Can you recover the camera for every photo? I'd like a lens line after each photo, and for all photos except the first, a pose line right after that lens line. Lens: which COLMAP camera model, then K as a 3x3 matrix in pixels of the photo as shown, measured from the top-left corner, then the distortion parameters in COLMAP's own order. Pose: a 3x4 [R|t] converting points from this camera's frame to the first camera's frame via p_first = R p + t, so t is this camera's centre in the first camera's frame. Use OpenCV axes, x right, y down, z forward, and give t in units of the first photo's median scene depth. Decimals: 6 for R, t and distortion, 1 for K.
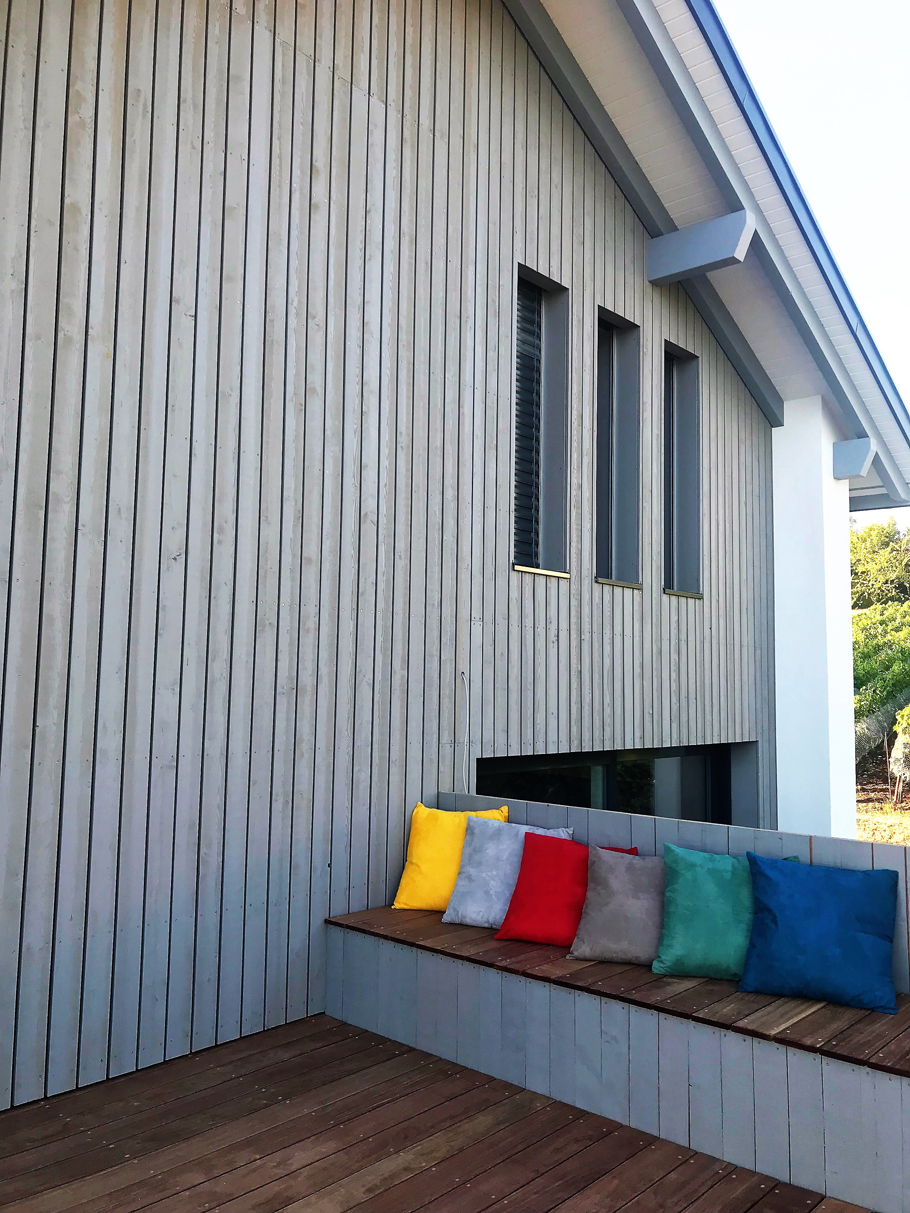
lens RADIAL K [[1001.7, 0, 455.0], [0, 1001.7, 606.5], [0, 0, 1]] dist [0.020685, 0.003705]
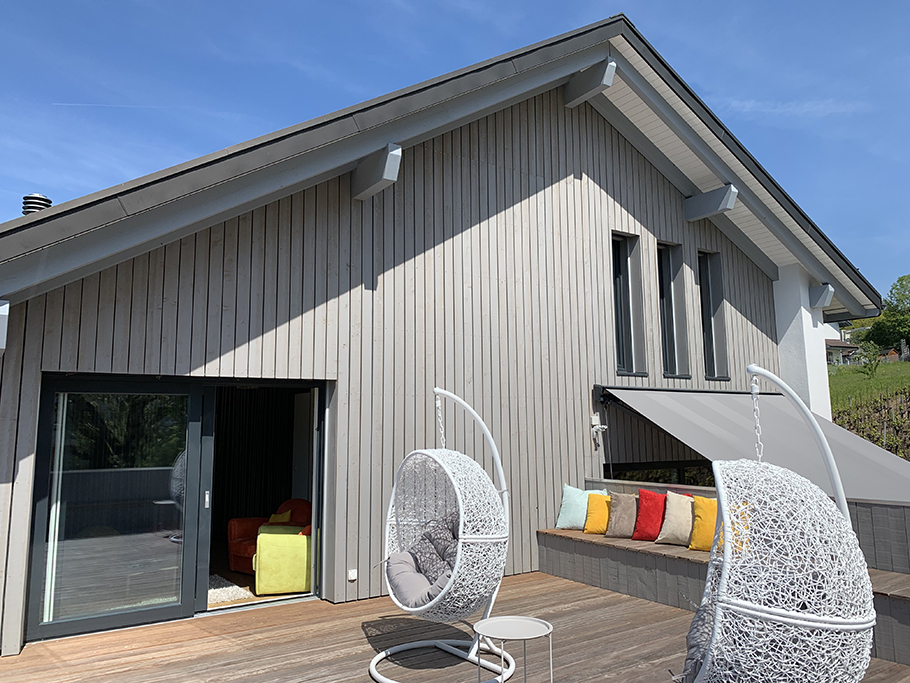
lens RADIAL K [[701.1, 0, 455.0], [0, 701.1, 341.5], [0, 0, 1]] dist [0.010953, -0.013972]
pose [[0.970422, -0.058950, -0.234107, 0.070657], [0.047775, 0.997444, -0.053127, -0.040886], [0.236641, 0.040371, 0.970758, -0.480718]]
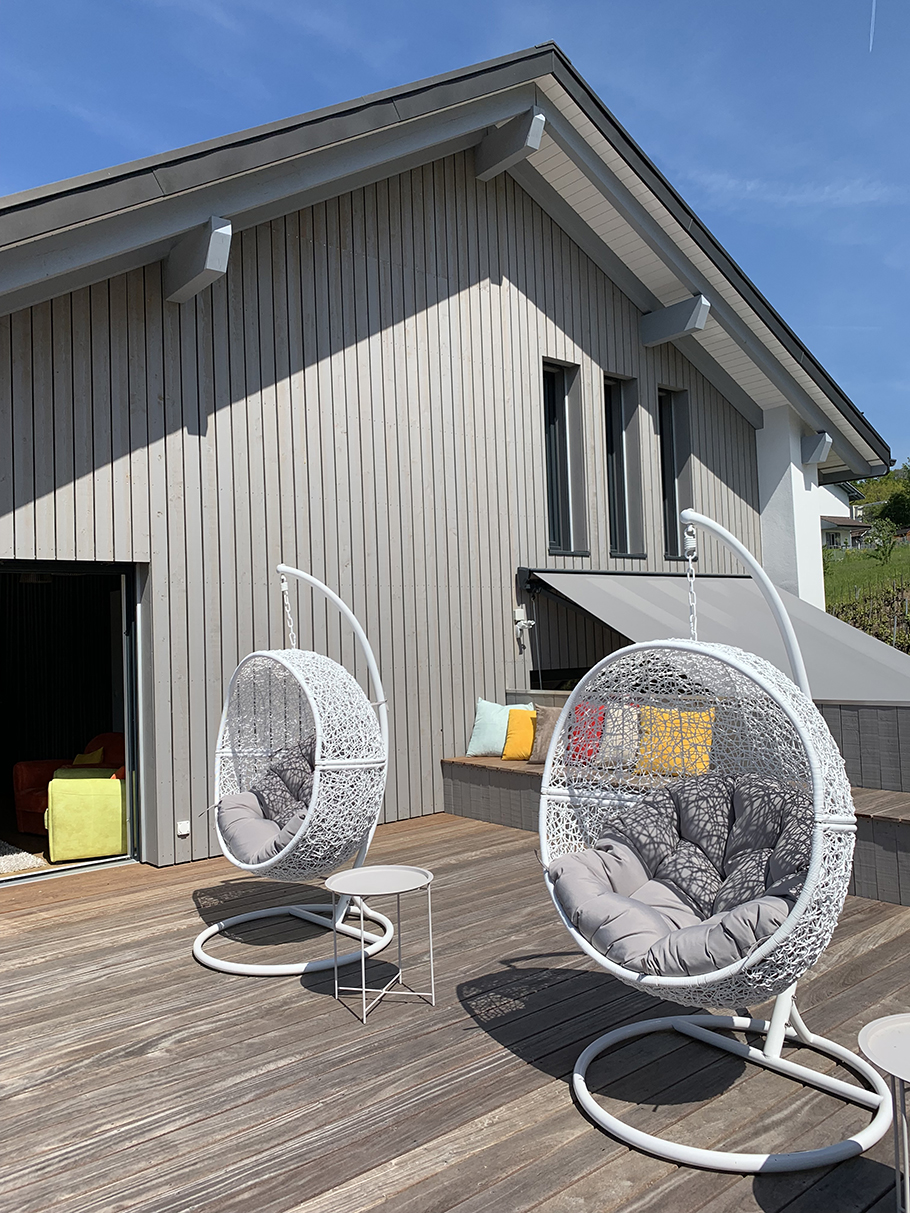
lens RADIAL K [[920.8, 0, 459.2], [0, 920.8, 614.2], [0, 0, 1]] dist [0.072232, -0.128727]
pose [[0.988456, -0.060500, -0.138903, 0.105247], [0.067359, 0.996704, 0.045219, -0.015869], [0.135709, -0.054053, 0.989273, -0.436102]]
